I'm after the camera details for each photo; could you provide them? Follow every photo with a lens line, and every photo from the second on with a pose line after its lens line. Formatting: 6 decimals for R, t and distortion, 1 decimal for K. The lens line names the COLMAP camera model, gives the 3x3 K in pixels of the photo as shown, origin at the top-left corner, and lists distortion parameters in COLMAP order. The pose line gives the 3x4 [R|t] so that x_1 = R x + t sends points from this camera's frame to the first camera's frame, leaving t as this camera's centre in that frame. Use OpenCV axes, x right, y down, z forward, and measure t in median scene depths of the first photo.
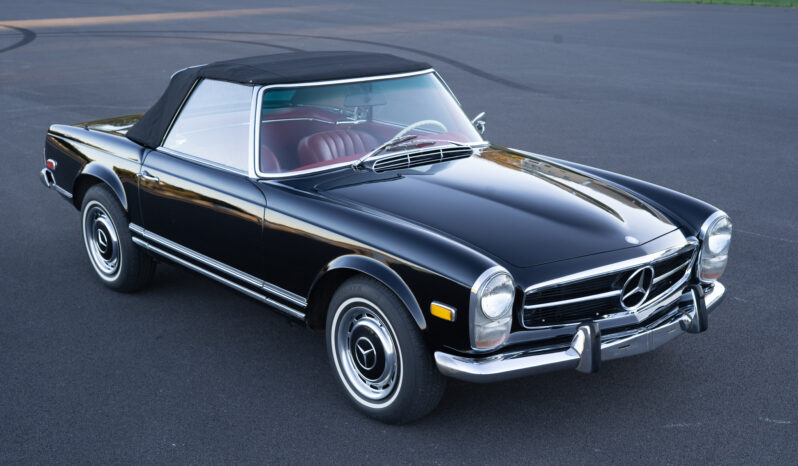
lens RADIAL K [[1169.3, 0, 399.0], [0, 1169.3, 233.0], [0, 0, 1]] dist [-0.006529, 0.022485]
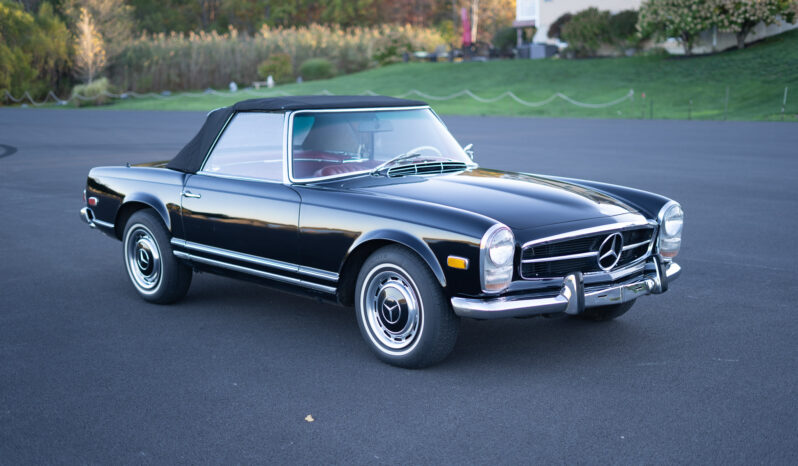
lens RADIAL K [[1169.3, 0, 399.0], [0, 1169.3, 233.0], [0, 0, 1]] dist [-0.006529, 0.022485]
pose [[0.998860, -0.012273, 0.046127, -0.070315], [0.017743, 0.992602, -0.120109, 0.158161], [-0.044312, 0.120790, 0.991689, -0.200933]]
